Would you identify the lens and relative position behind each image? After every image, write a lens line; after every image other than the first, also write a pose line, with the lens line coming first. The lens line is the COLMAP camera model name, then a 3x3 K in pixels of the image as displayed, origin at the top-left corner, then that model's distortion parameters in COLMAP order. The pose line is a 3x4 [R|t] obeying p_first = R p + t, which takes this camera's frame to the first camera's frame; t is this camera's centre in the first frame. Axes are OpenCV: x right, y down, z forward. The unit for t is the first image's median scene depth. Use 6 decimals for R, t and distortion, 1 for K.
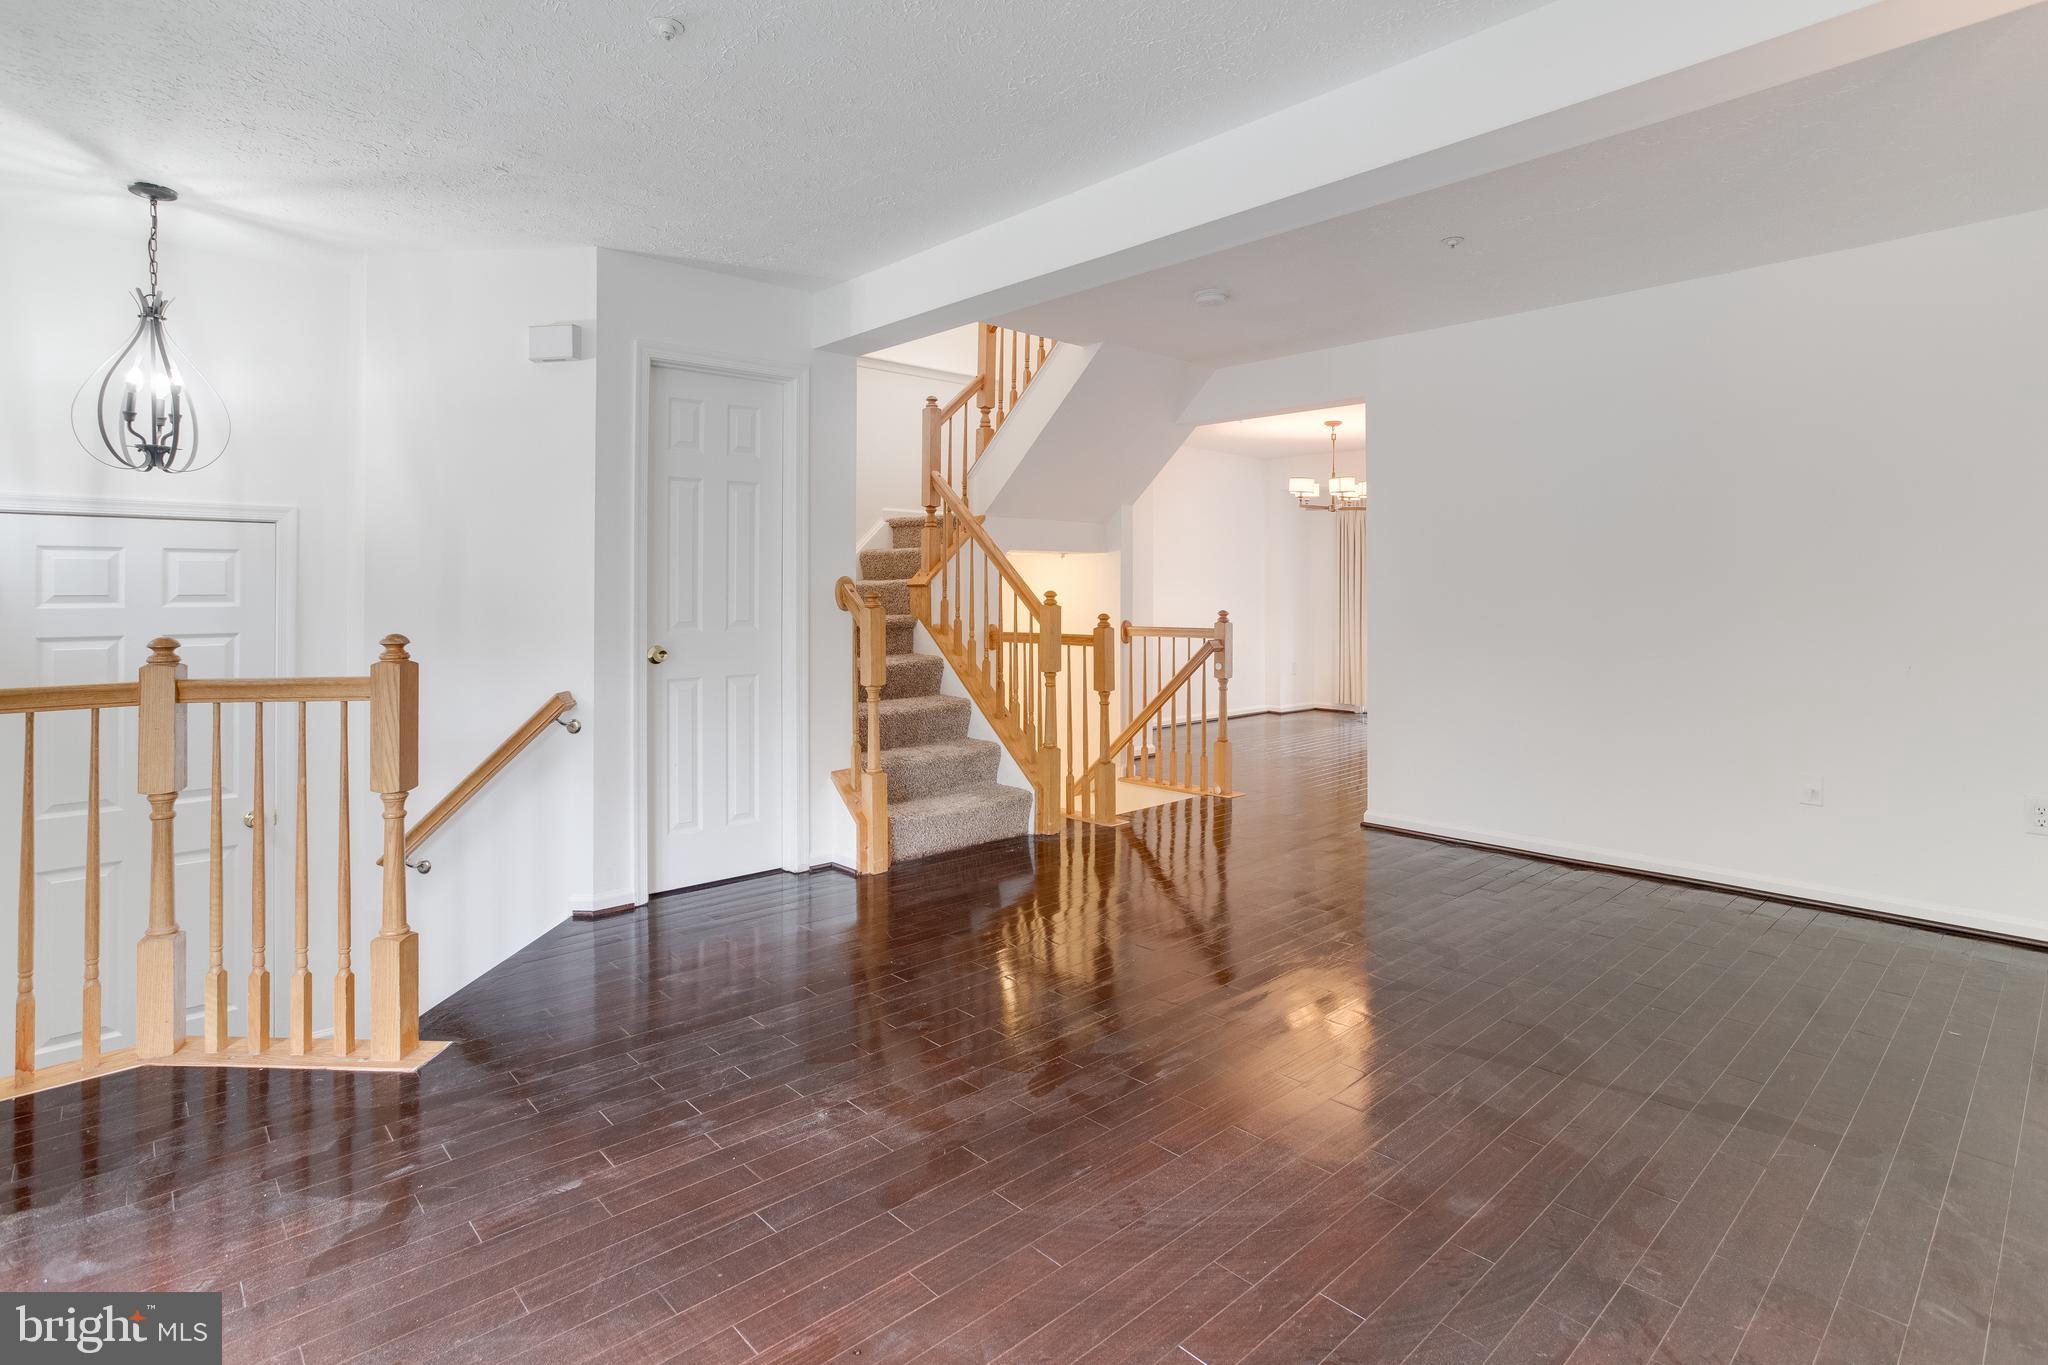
lens RADIAL K [[1040.7, 0, 1025.6], [0, 1040.7, 602.4], [0, 0, 1]] dist [-0.000236, 0.000846]
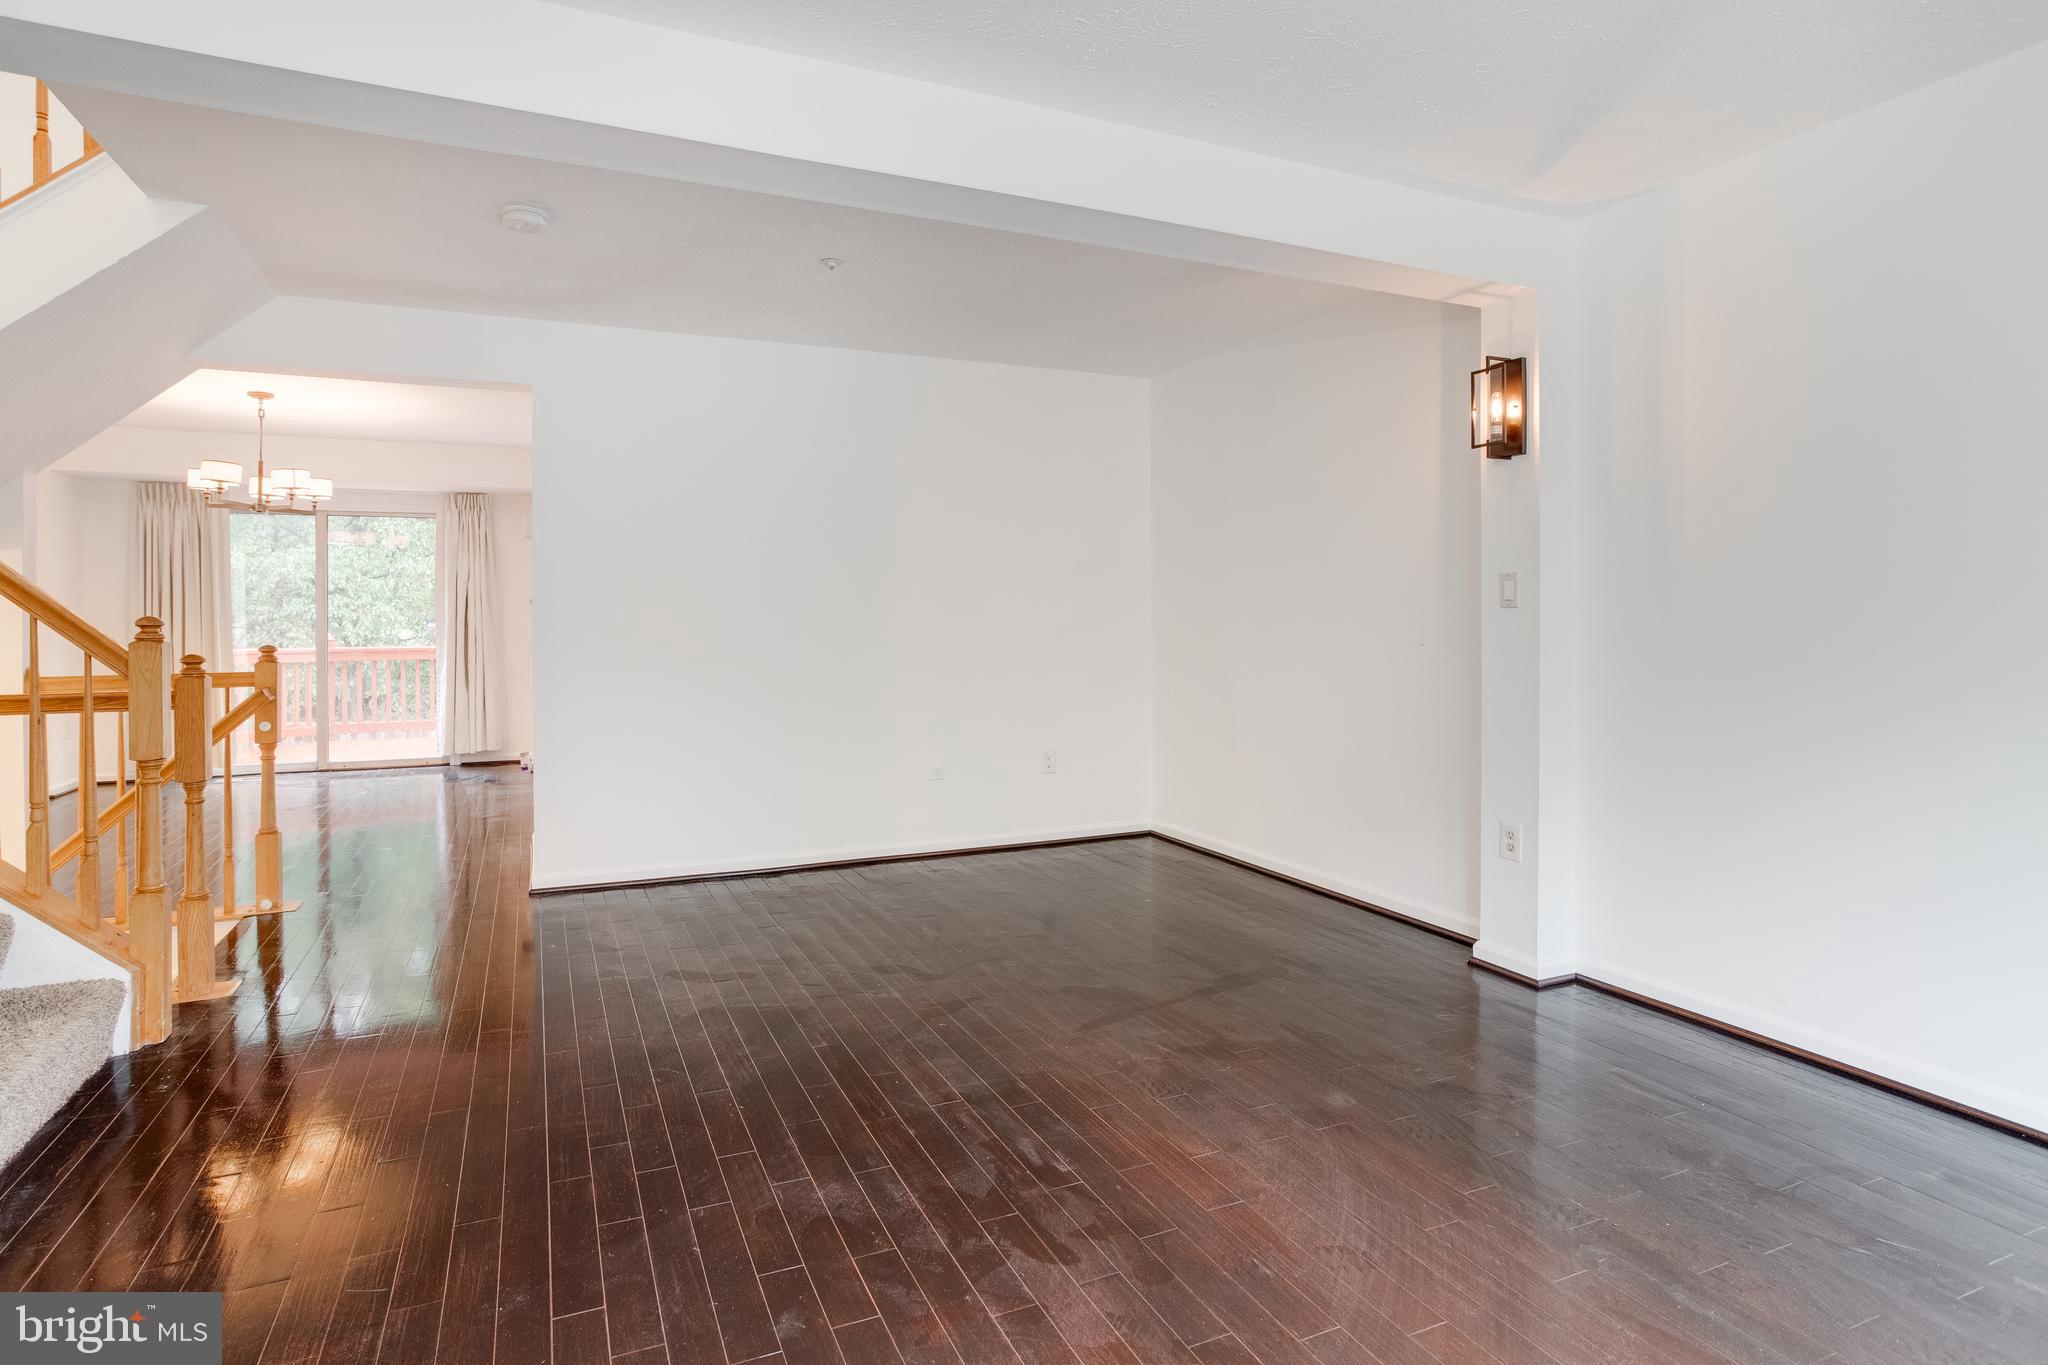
lens RADIAL K [[1027.6, 0, 1005.2], [0, 1027.6, 647.0], [0, 0, 1]] dist [-0.016398, 0.001049]
pose [[0.332238, -0.023091, 0.942913, -0.522770], [0.008341, 0.999733, 0.021543, -0.002291], [-0.943159, 0.000708, 0.332342, 0.578868]]
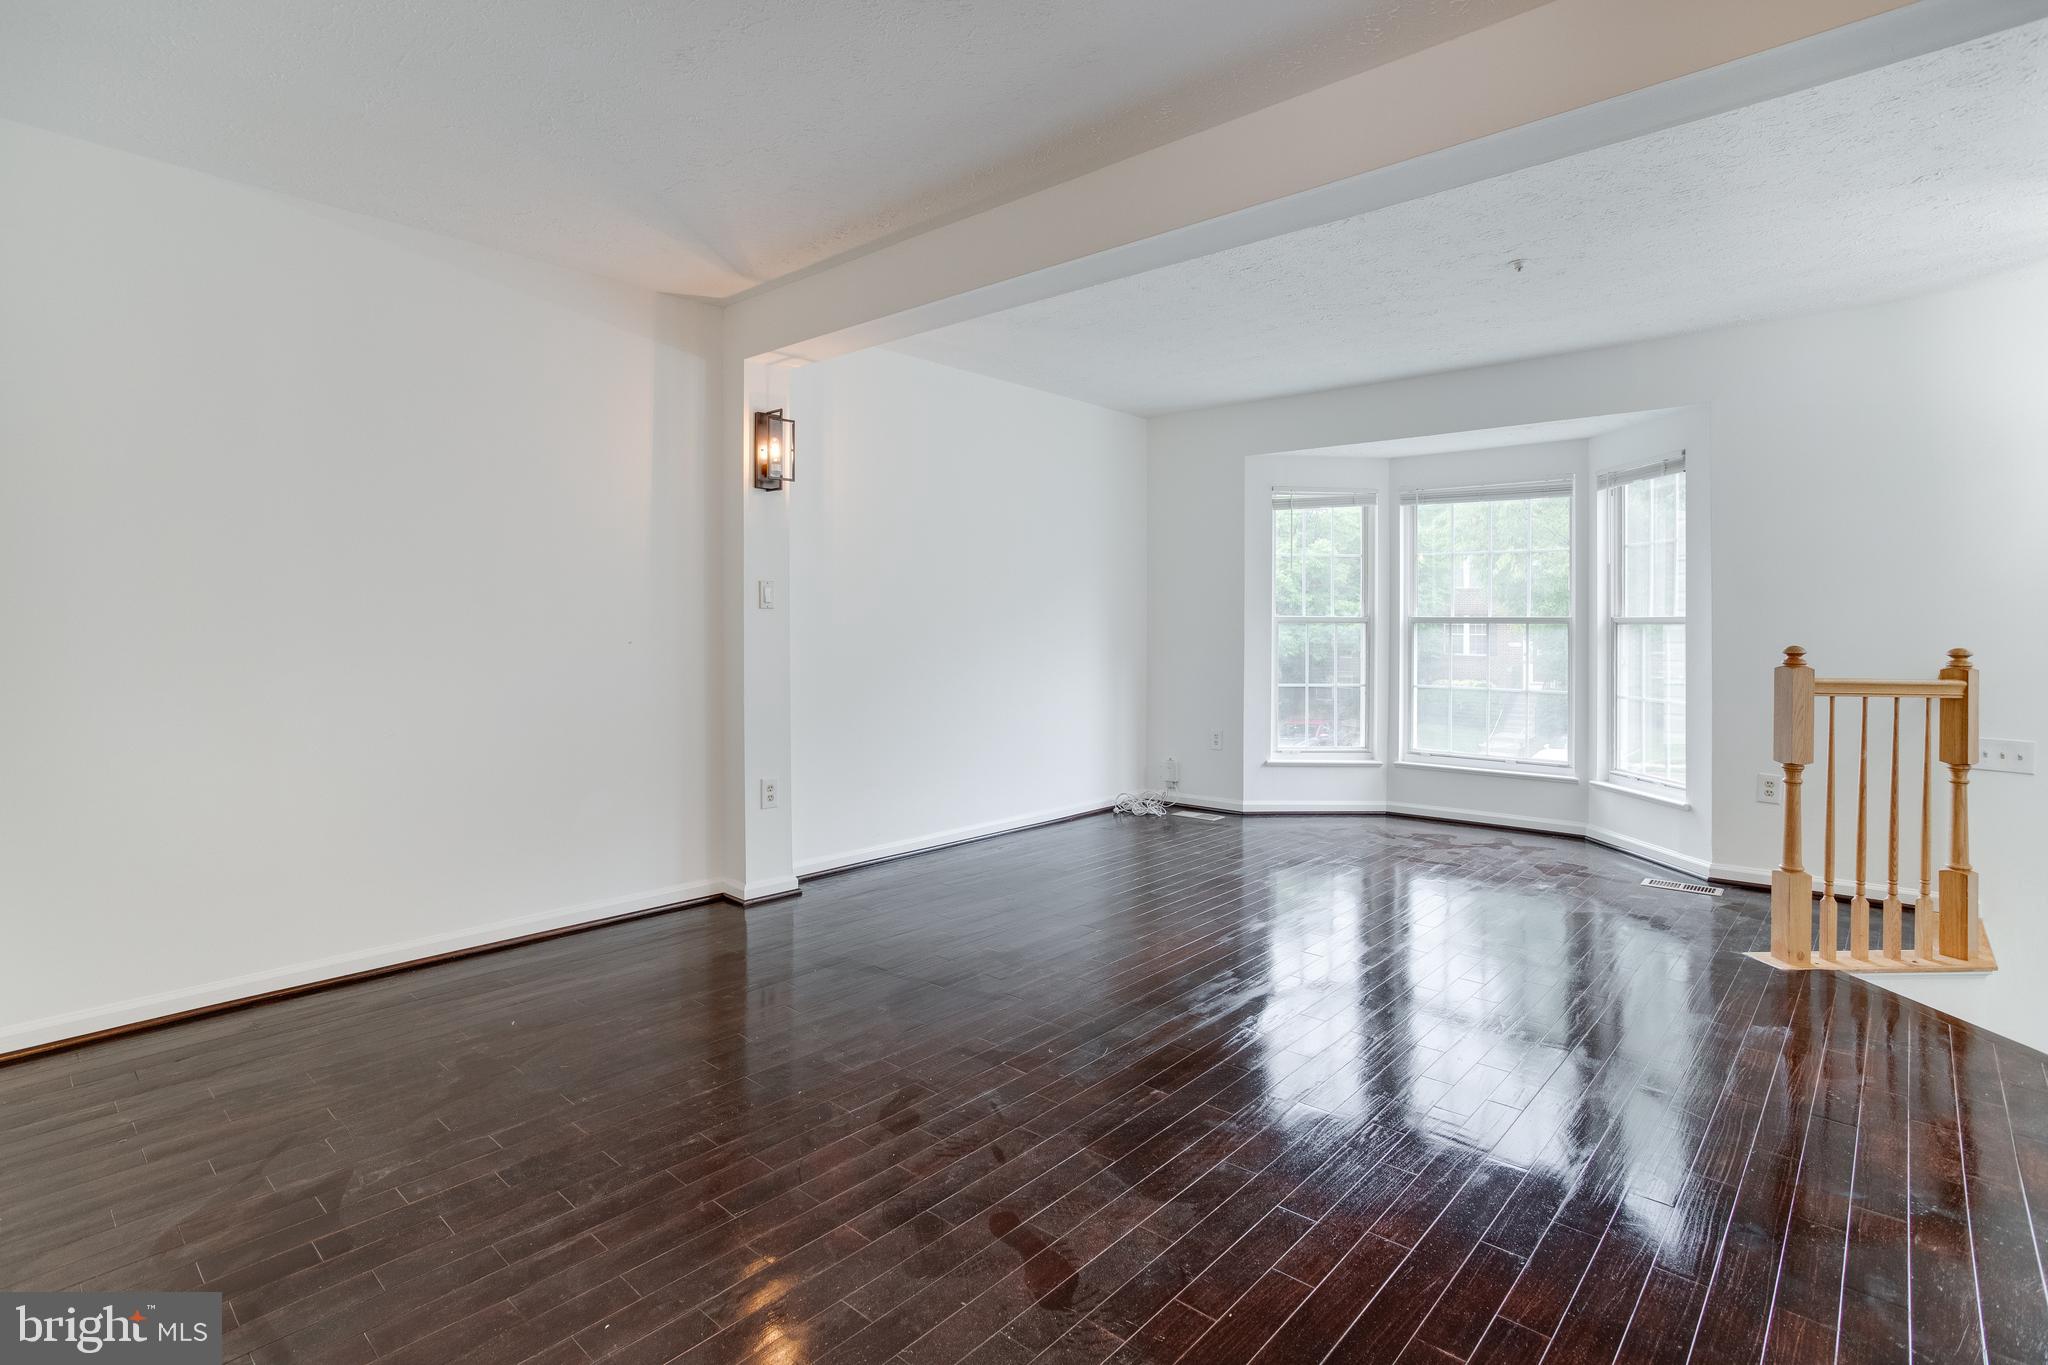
lens RADIAL K [[1027.6, 0, 1005.2], [0, 1027.6, 647.0], [0, 0, 1]] dist [-0.016398, 0.001049]
pose [[-0.996949, -0.009722, -0.077448, 0.404627], [-0.011619, 0.999643, 0.024073, -0.002458], [0.077186, 0.024899, -0.996706, 1.755752]]
